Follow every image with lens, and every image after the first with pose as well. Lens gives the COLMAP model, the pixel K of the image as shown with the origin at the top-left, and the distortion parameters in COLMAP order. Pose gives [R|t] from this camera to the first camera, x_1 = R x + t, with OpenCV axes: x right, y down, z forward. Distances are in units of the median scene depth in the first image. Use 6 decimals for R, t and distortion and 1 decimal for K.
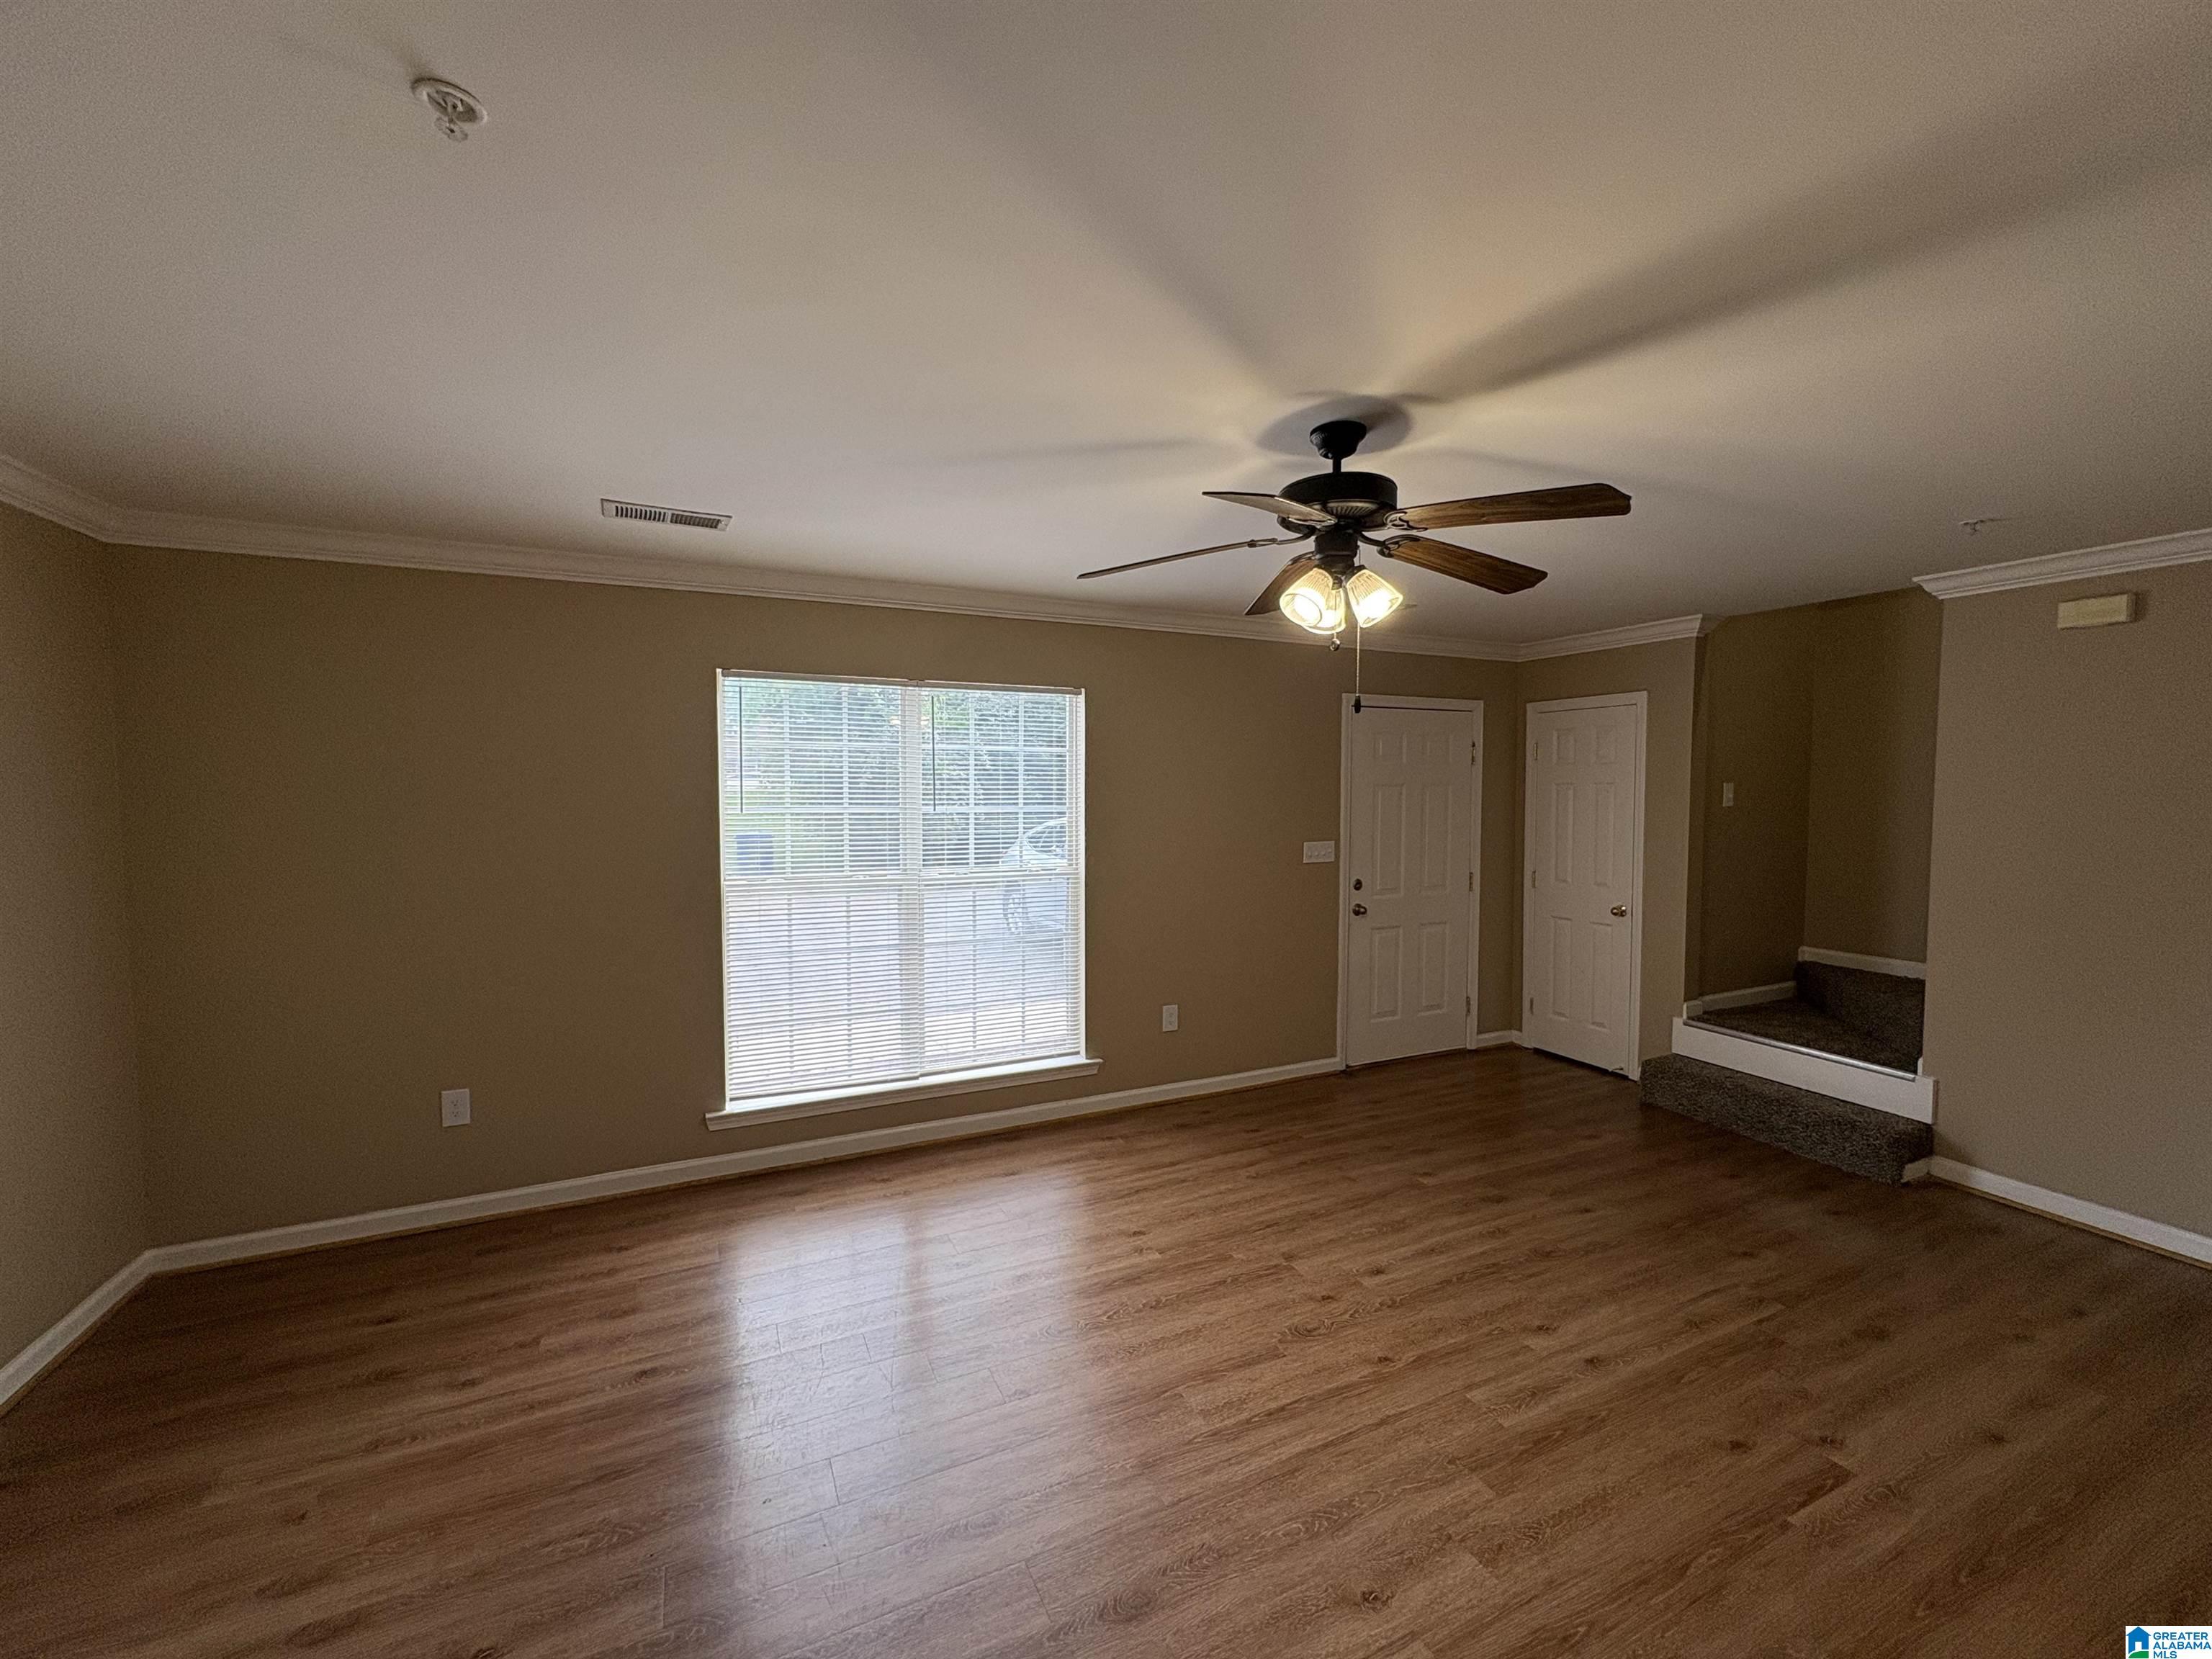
lens RADIAL K [[878.5, 0, 1105.0], [0, 878.5, 824.5], [0, 0, 1]] dist [-0.000230, 0.000294]
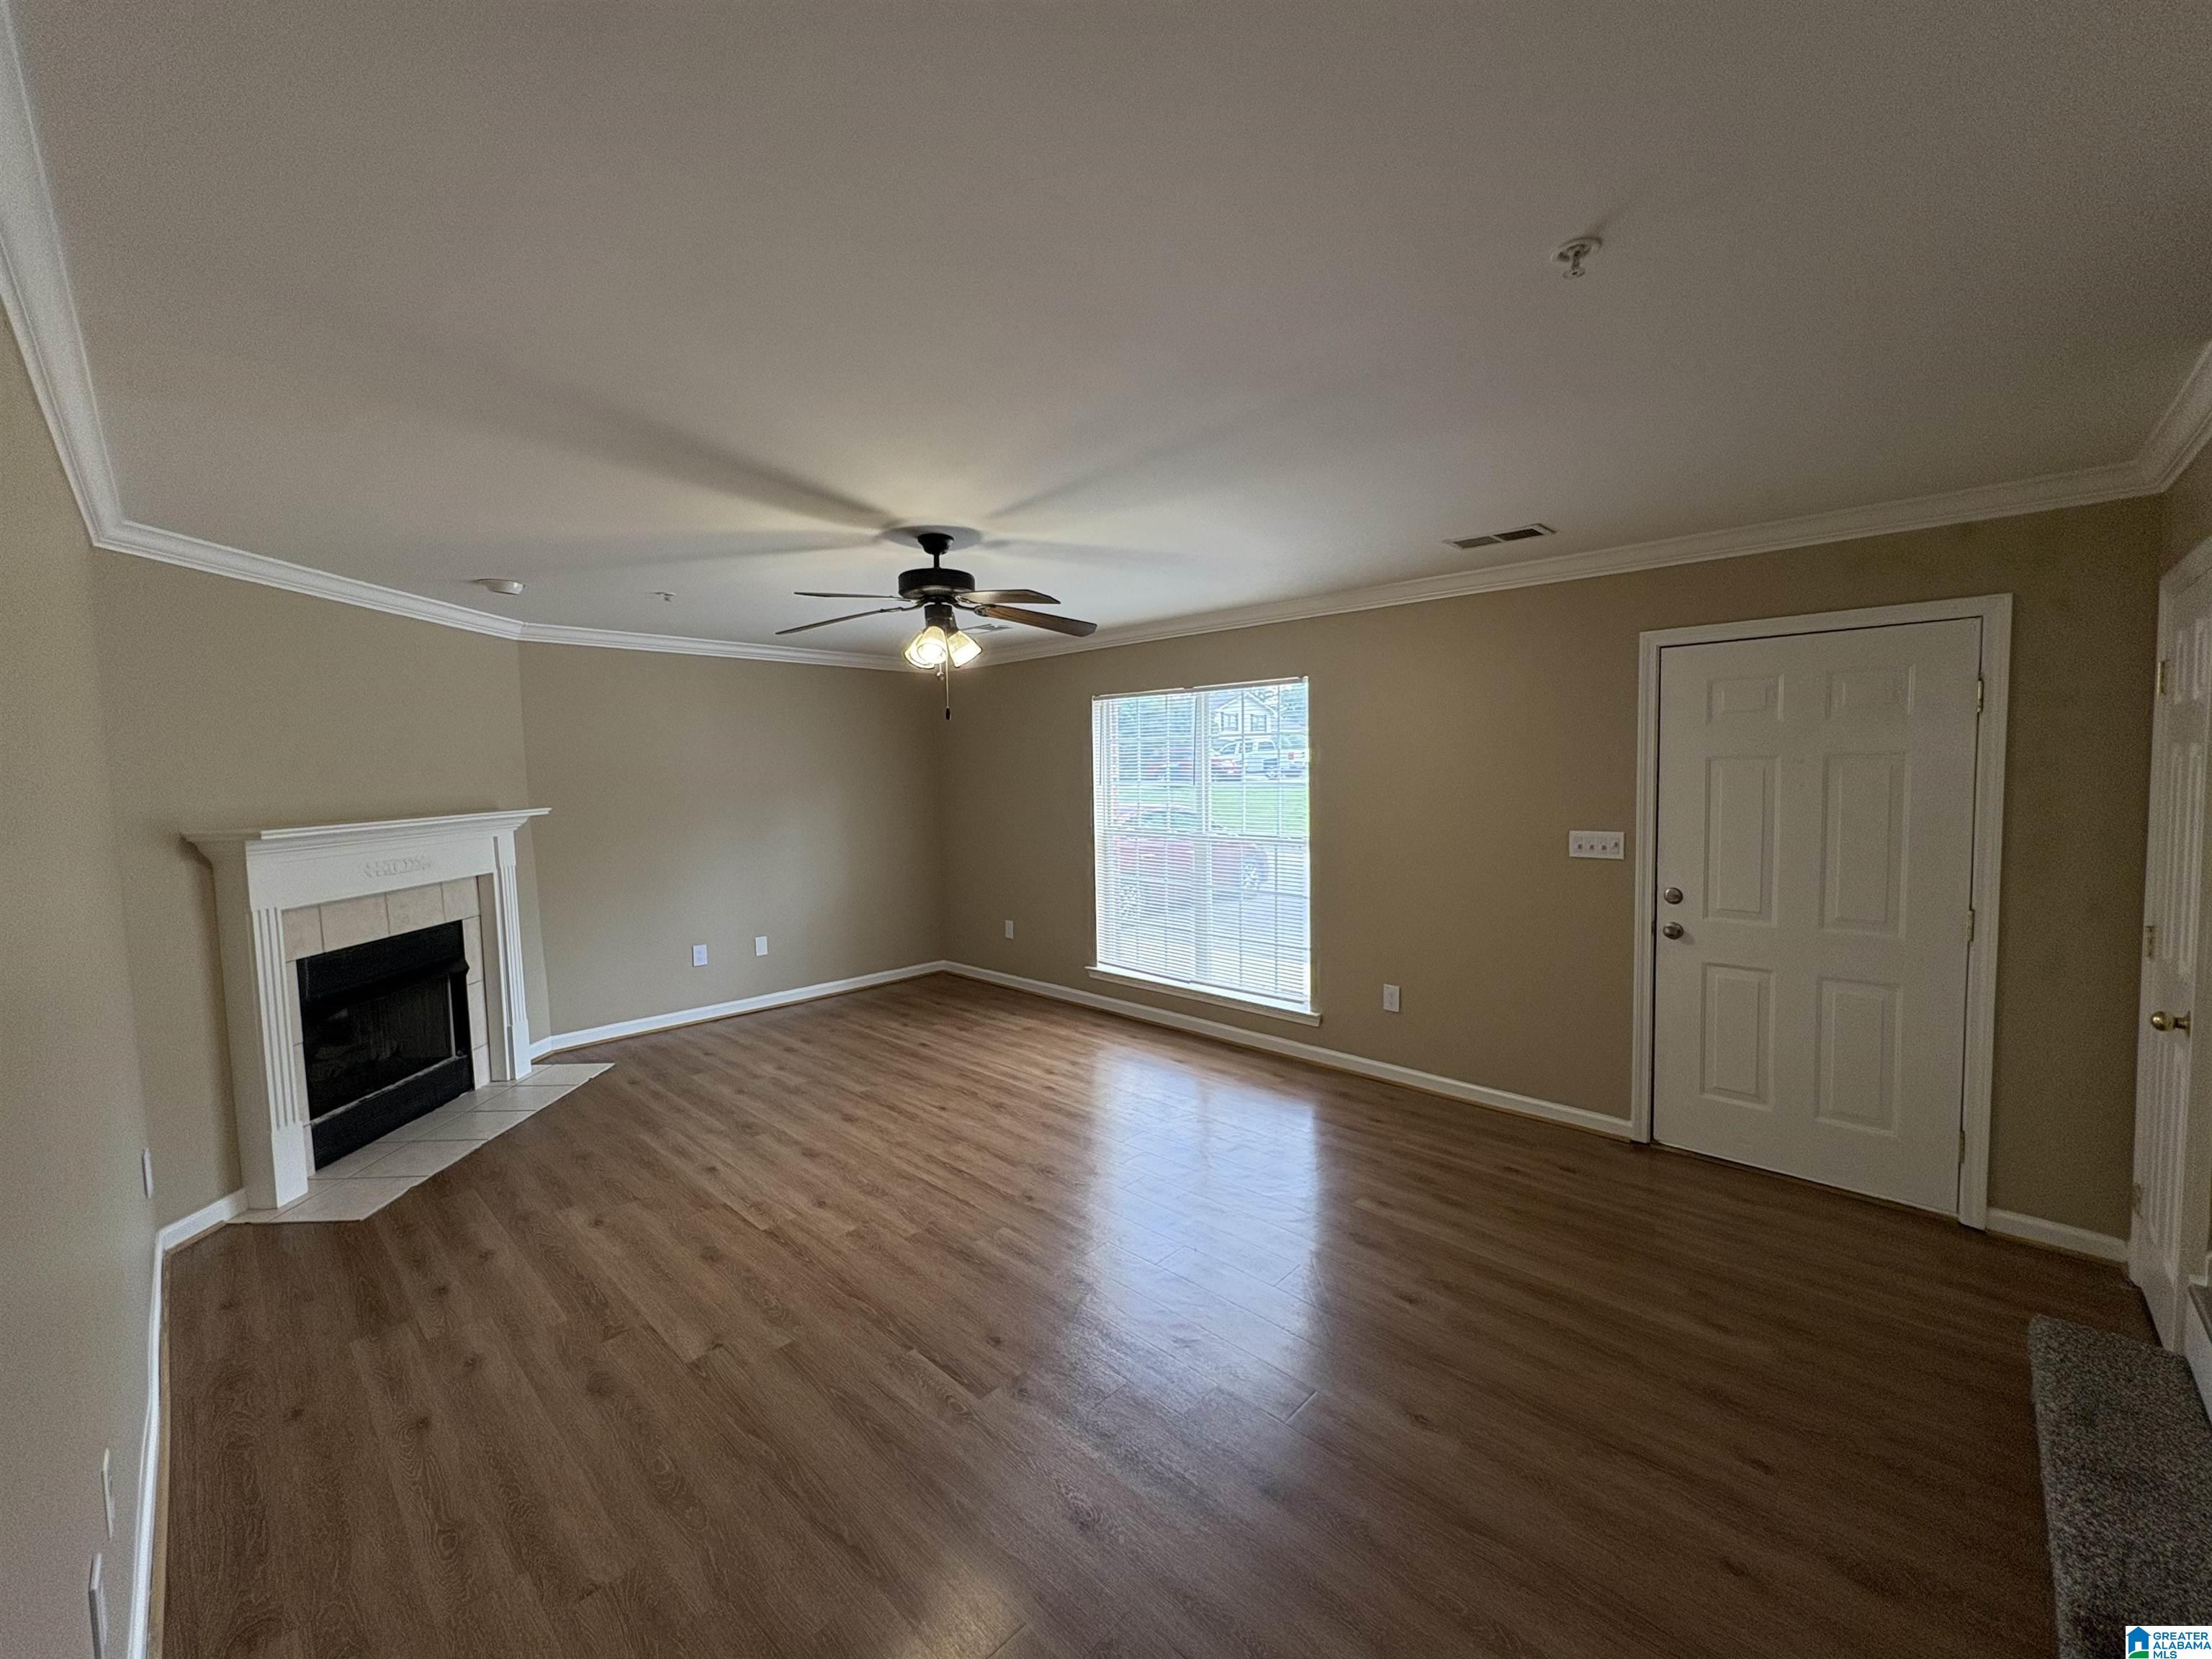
lens RADIAL K [[878.5, 0, 1105.0], [0, 878.5, 824.5], [0, 0, 1]] dist [-0.000230, 0.000294]
pose [[0.361077, 0.051964, -0.931087, 0.978805], [-0.024829, 0.998628, 0.046105, -0.013277], [0.932205, 0.006471, 0.361872, 0.386060]]
